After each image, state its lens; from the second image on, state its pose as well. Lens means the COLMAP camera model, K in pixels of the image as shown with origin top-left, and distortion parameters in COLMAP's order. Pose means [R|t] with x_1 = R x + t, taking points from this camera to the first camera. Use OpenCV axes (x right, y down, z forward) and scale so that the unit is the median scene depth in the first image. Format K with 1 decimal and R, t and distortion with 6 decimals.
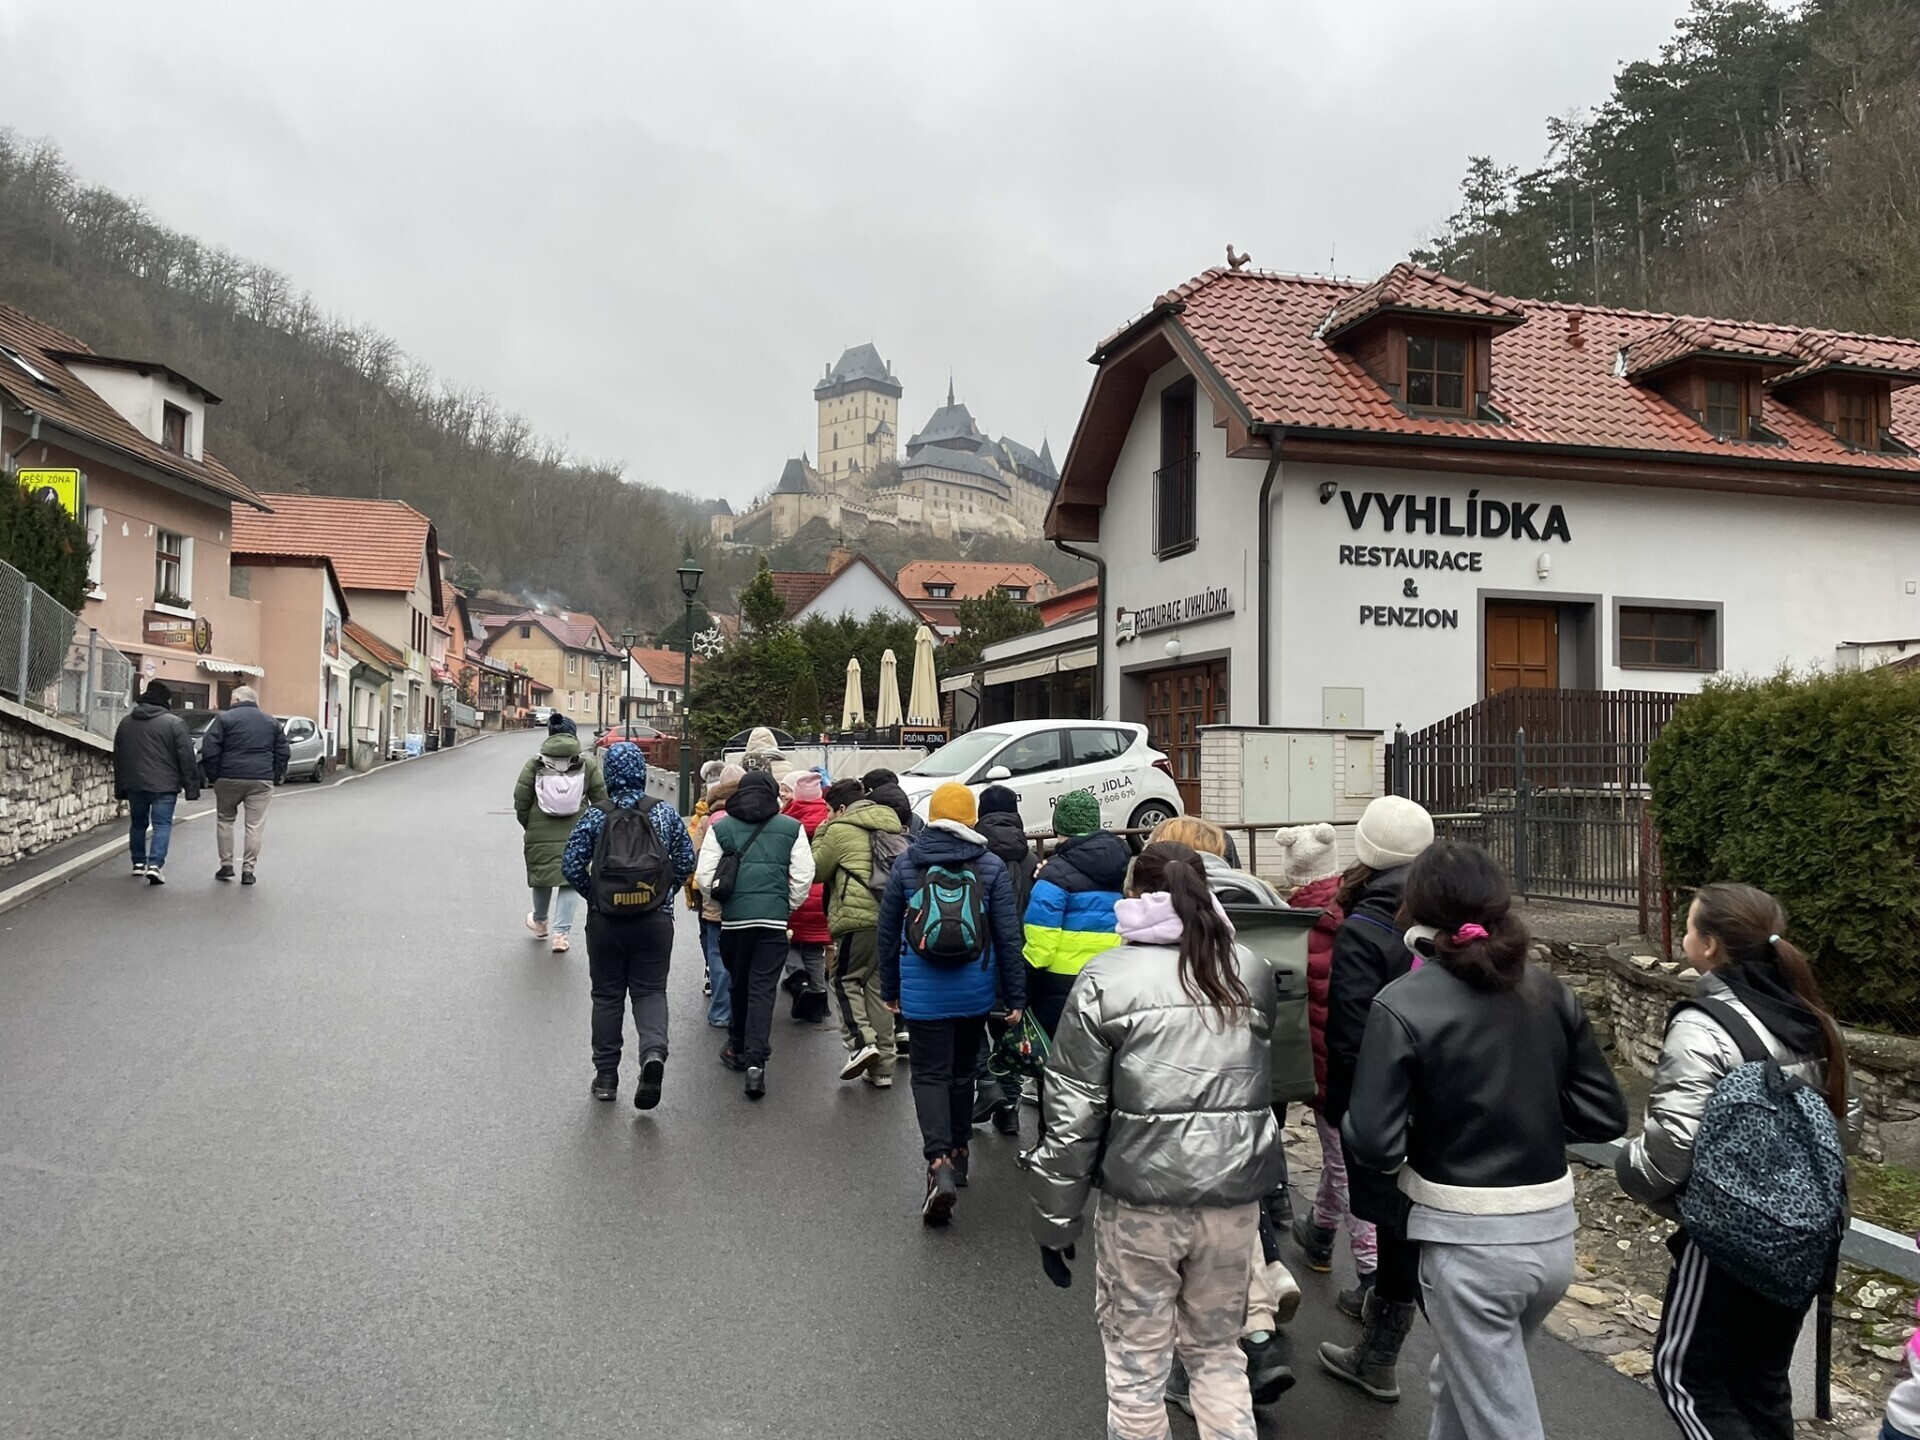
lens RADIAL K [[1423.2, 0, 949.4], [0, 1423.2, 696.8], [0, 0, 1]] dist [0.072902, -0.067941]
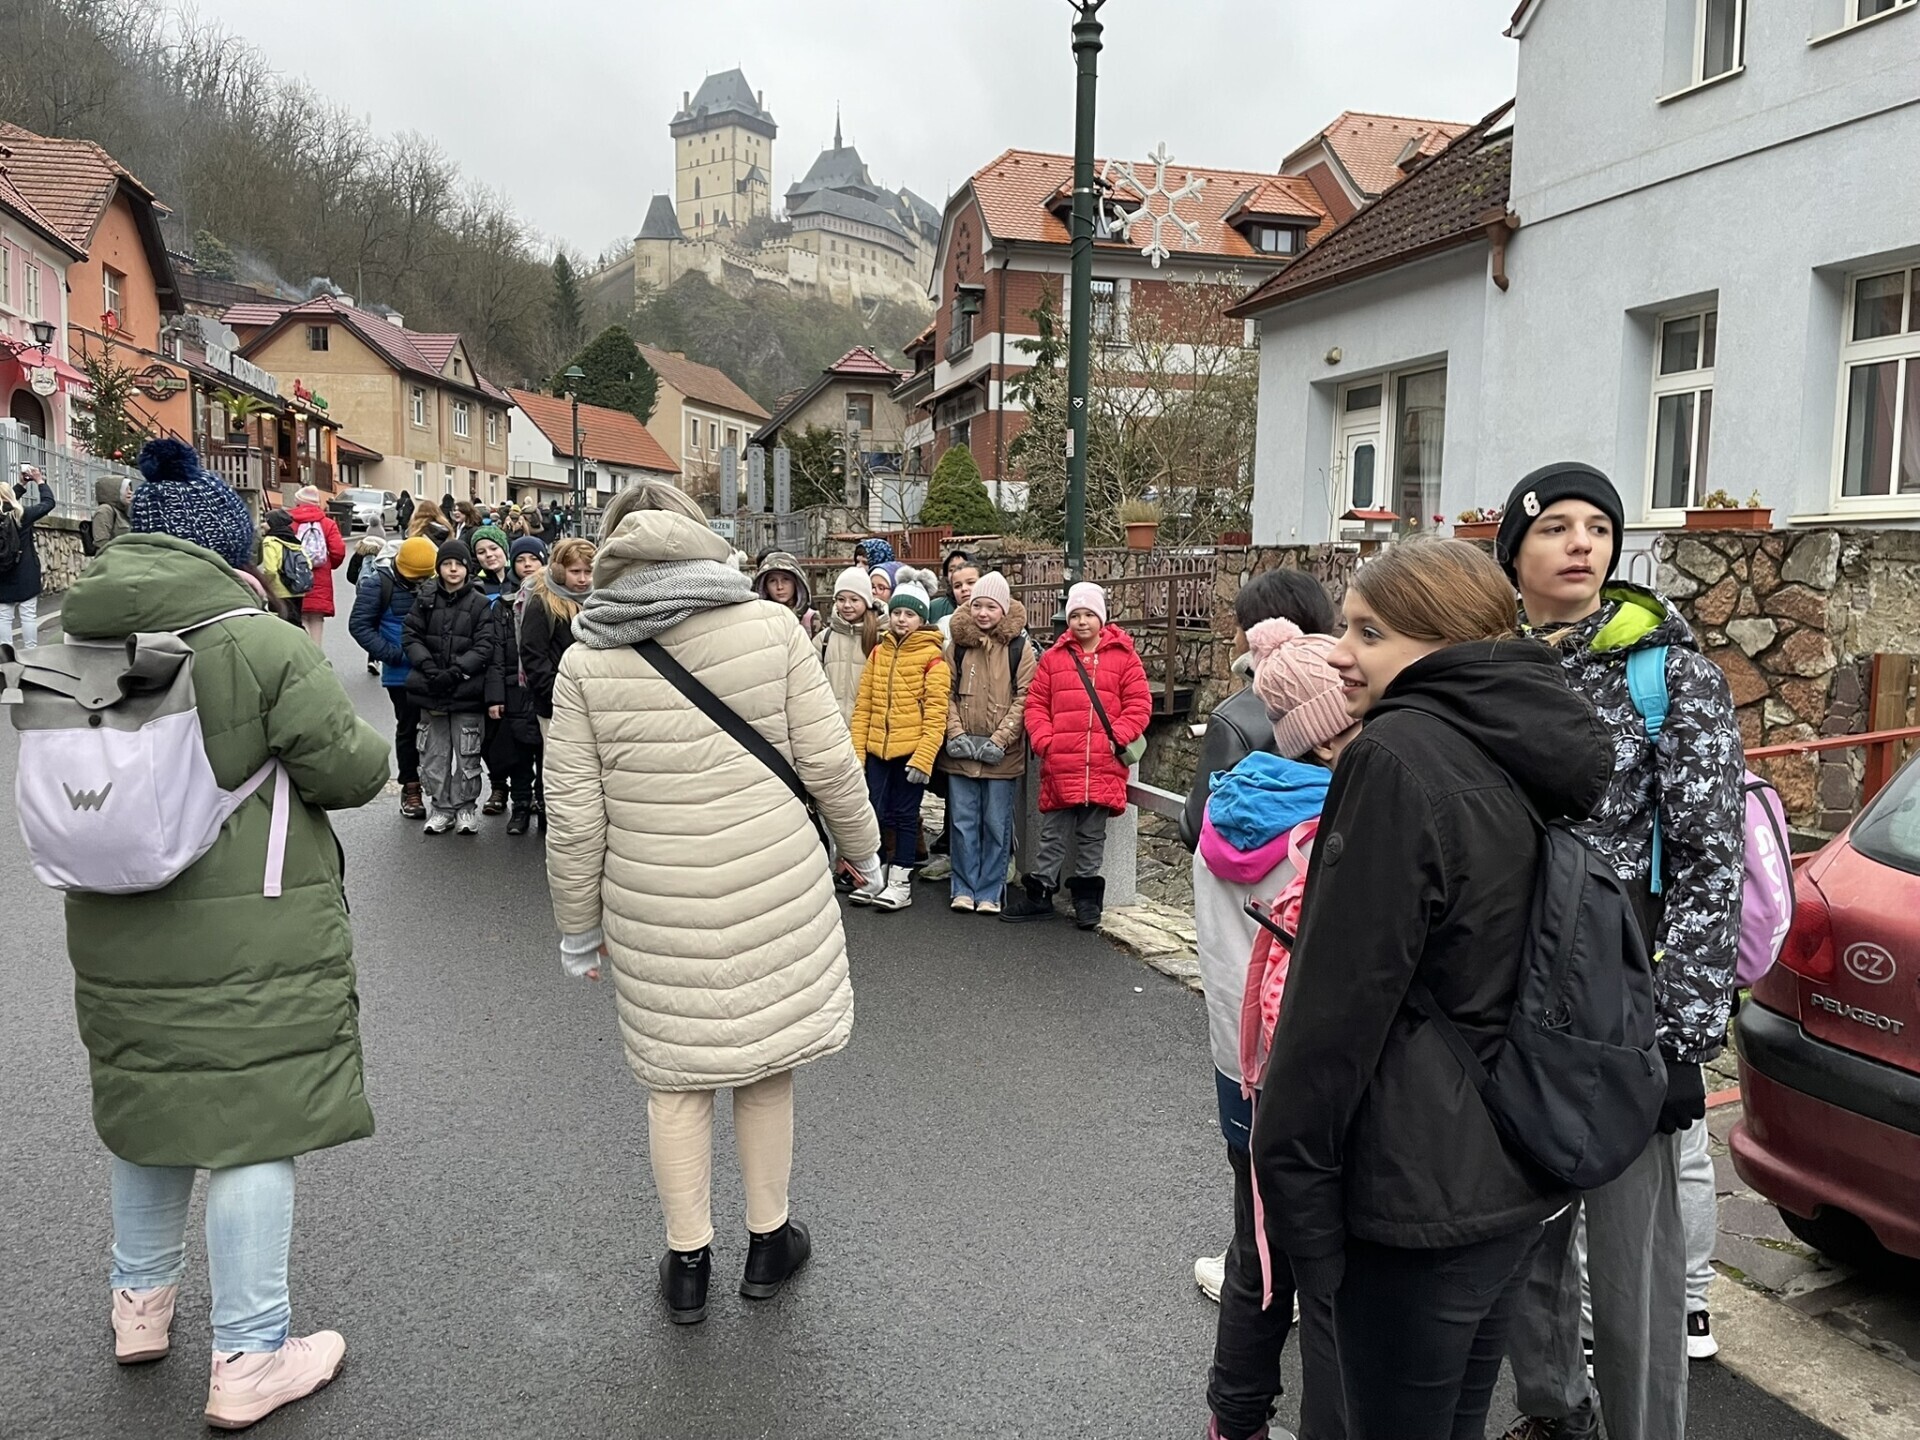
lens RADIAL K [[1423.2, 0, 949.4], [0, 1423.2, 696.8], [0, 0, 1]] dist [0.072902, -0.067941]
pose [[0.993165, -0.003602, 0.116666, -0.176529], [-0.012201, 0.990844, 0.134458, 0.010466], [-0.116082, -0.134962, 0.984028, 0.595984]]
